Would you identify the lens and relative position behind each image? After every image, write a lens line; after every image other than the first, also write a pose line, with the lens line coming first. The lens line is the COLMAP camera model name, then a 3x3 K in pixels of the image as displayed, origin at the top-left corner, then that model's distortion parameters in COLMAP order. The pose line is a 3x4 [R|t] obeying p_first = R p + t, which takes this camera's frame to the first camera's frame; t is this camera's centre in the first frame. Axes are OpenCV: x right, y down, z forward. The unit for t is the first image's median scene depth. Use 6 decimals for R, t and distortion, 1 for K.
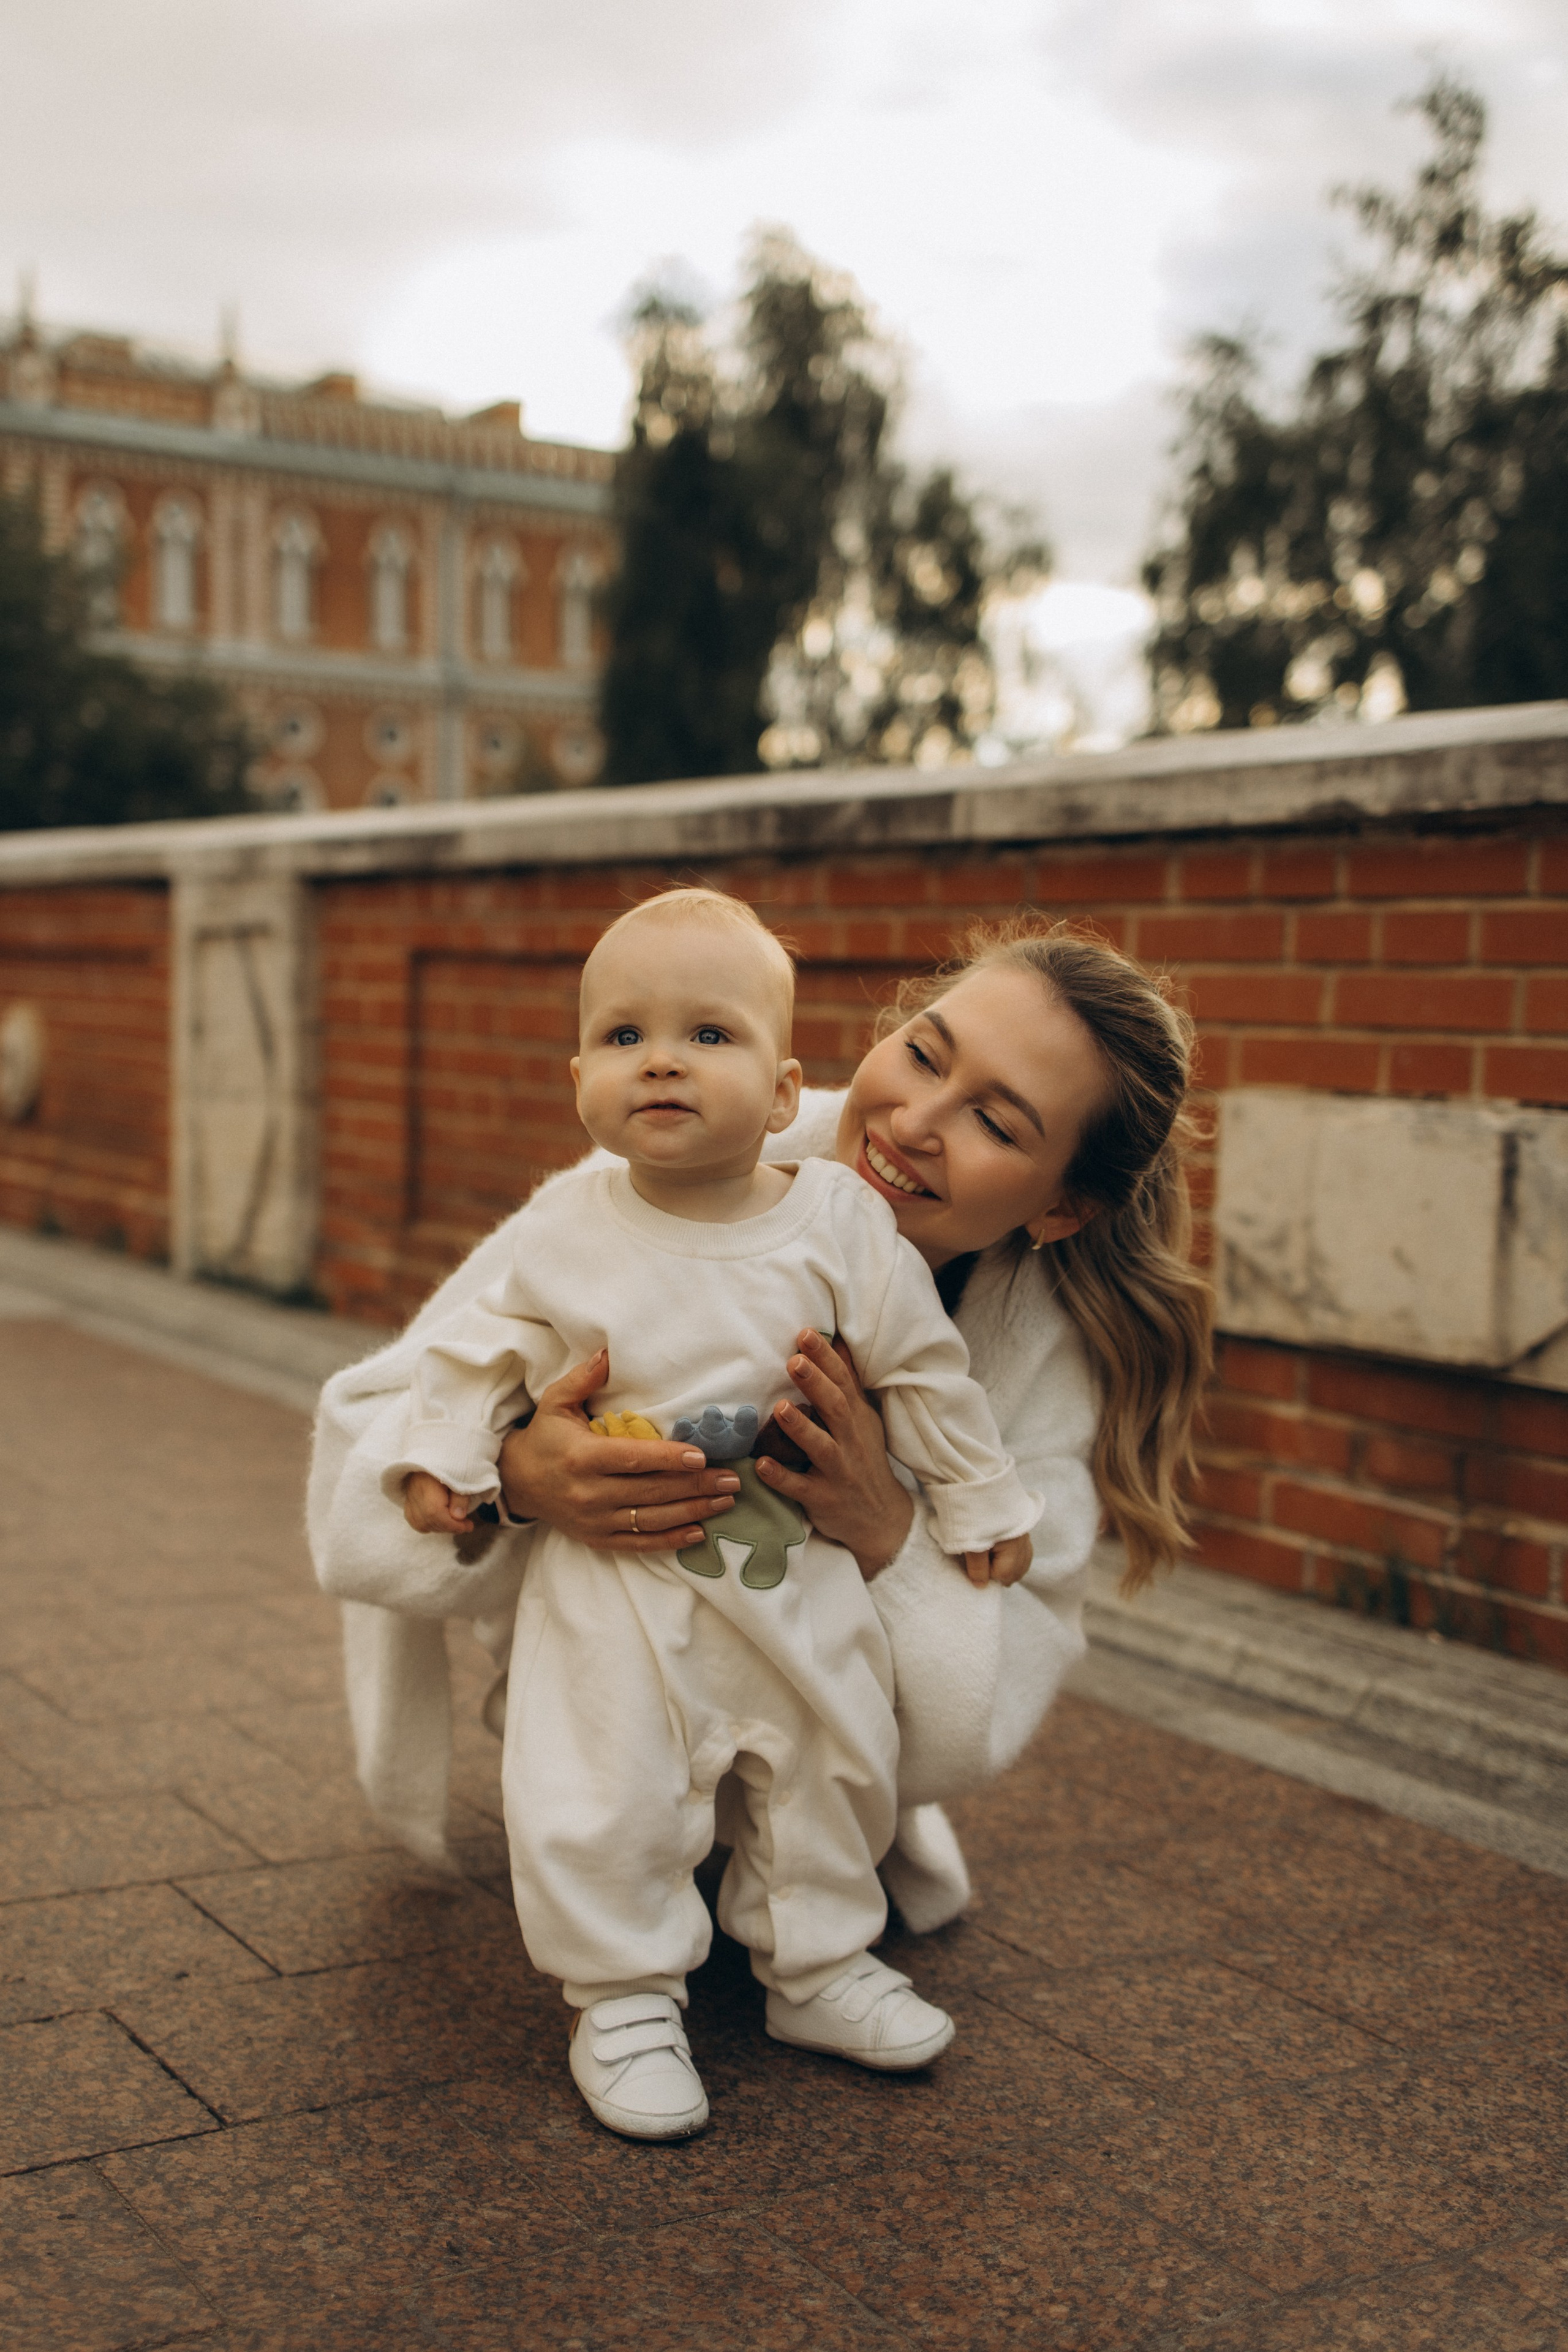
lens RADIAL K [[2695.9, 0, 787.6], [0, 2695.9, 1101.8], [0, 0, 1]] dist [0.154344, -0.217992]
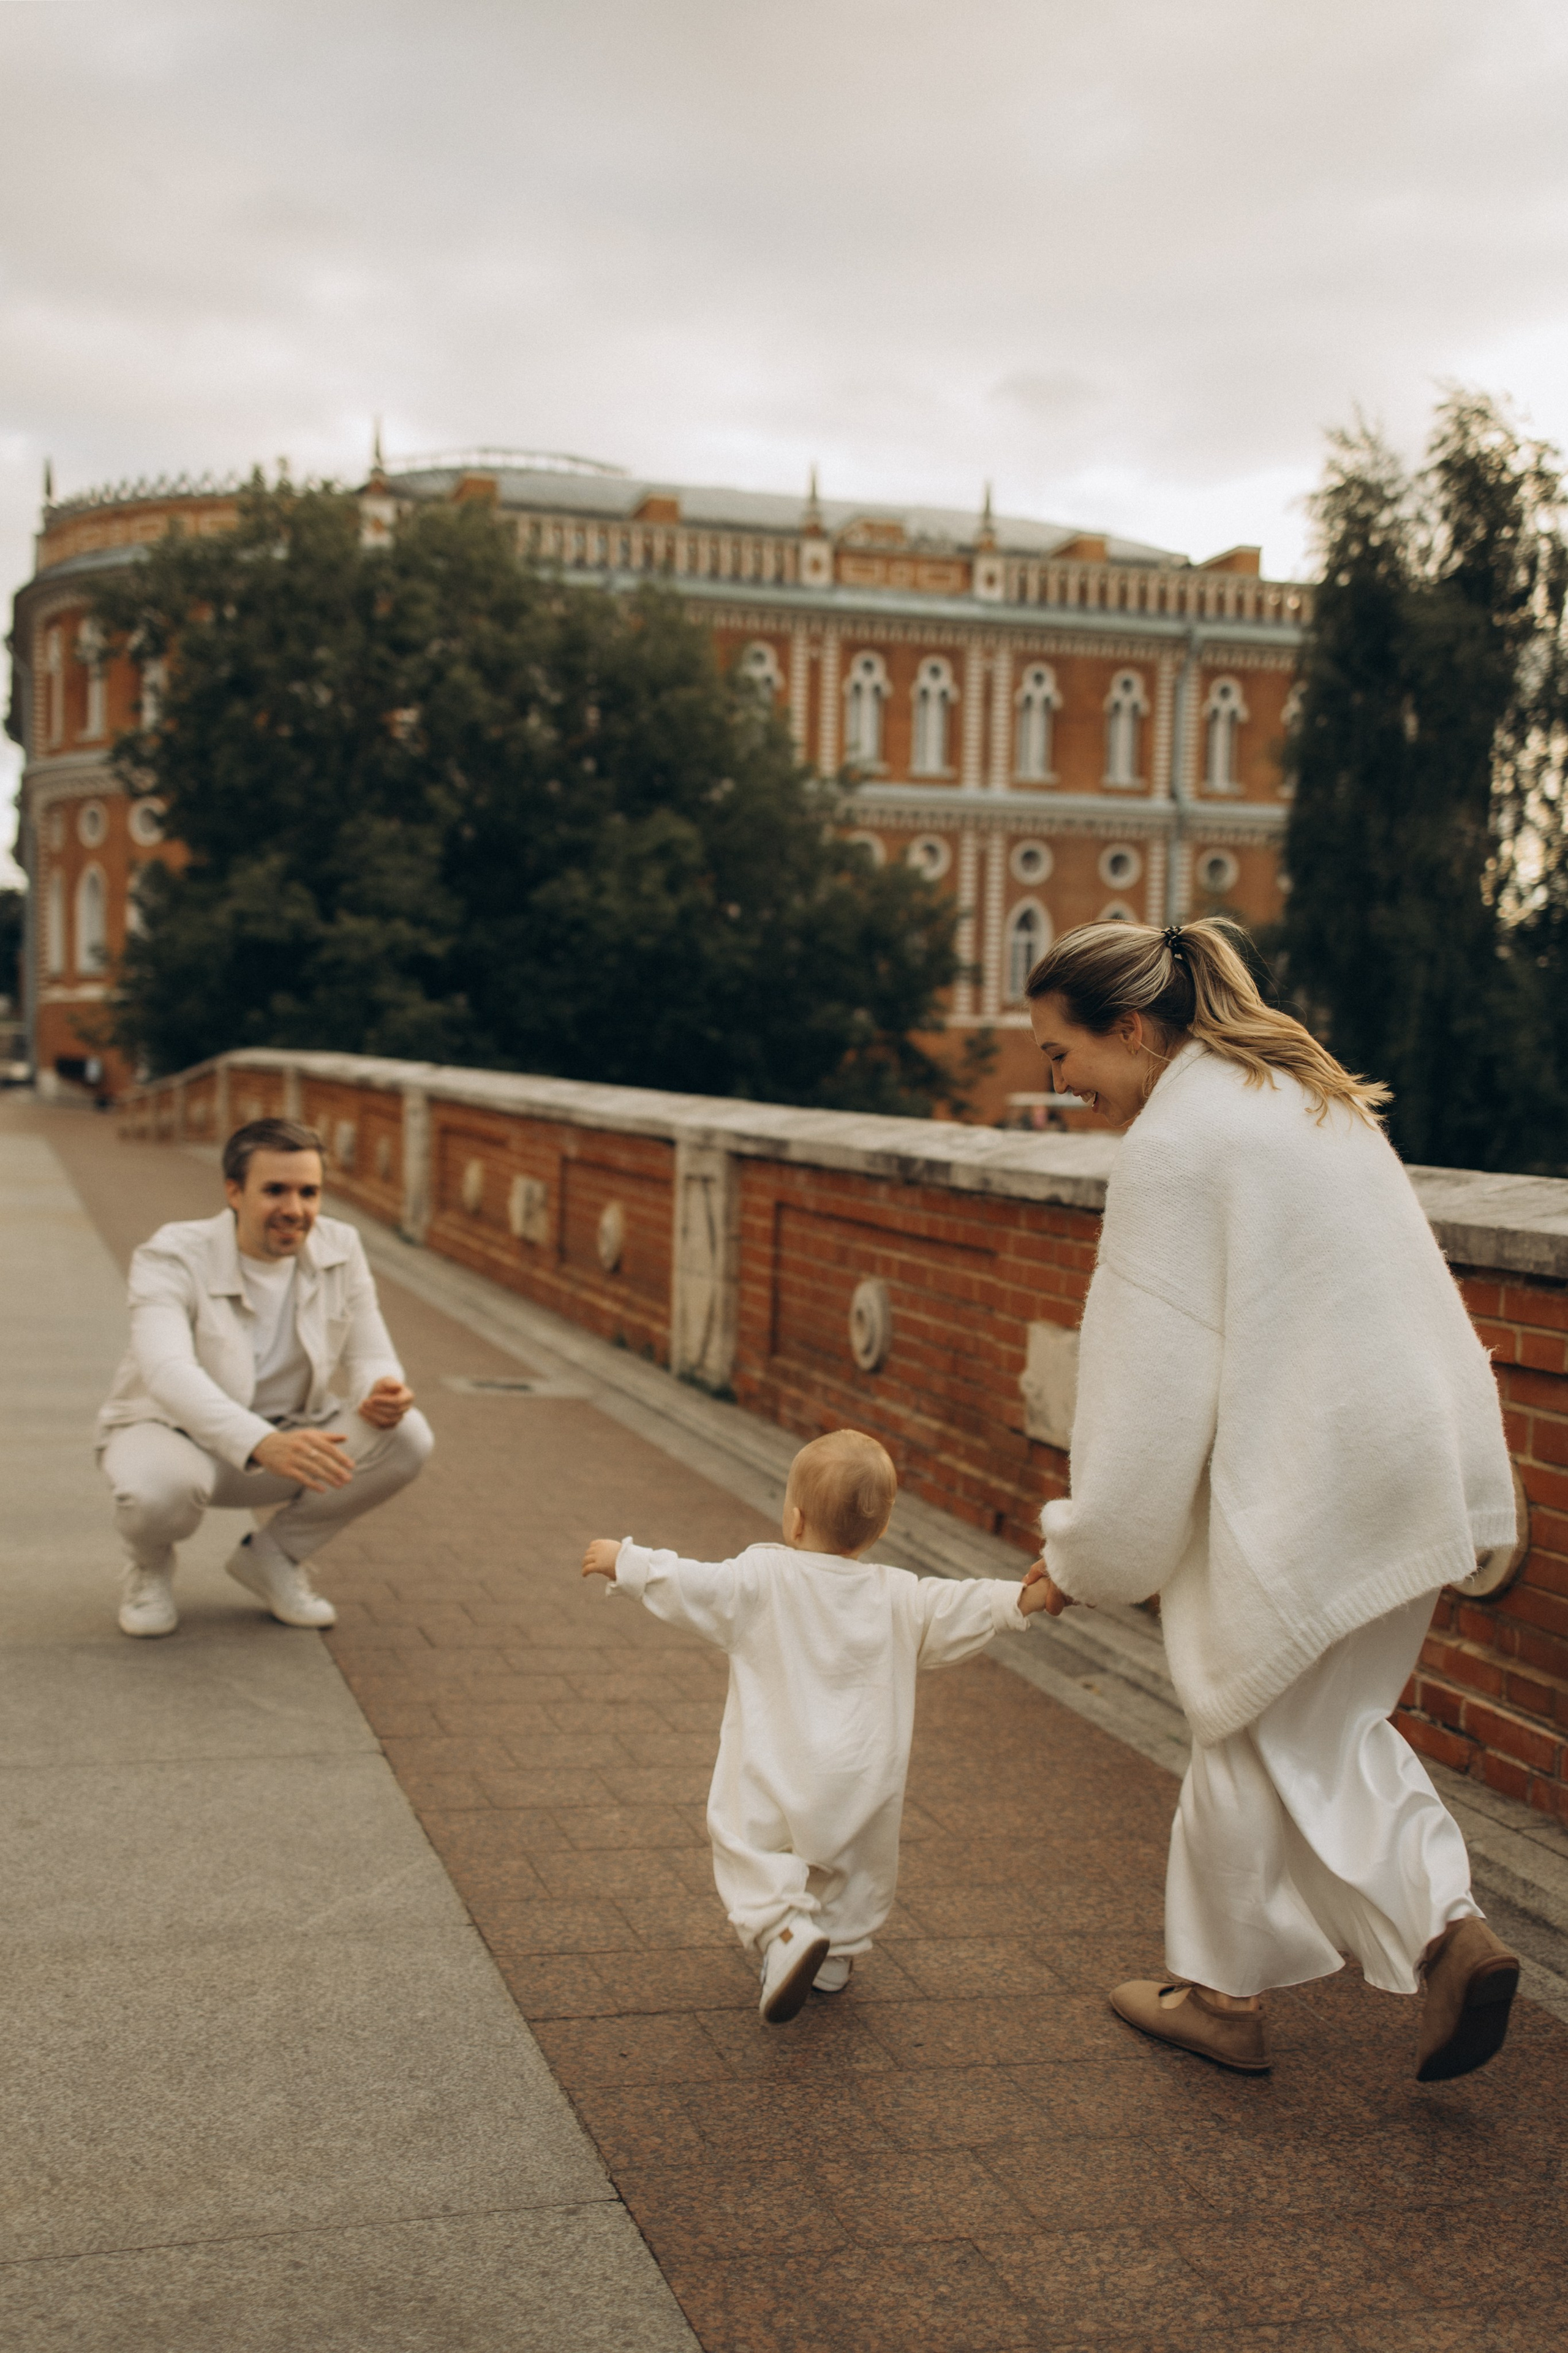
lens RADIAL K [[2696.9, 0, 787.6], [0, 2696.9, 1102.3], [0, 0, 1]] dist [0.154344, -0.217992]
pose [[0.958237, 0.021081, -0.285197, 0.274308], [-0.030291, 0.999151, -0.027920, -0.052717], [0.284366, 0.035393, 0.958062, -0.511923]]
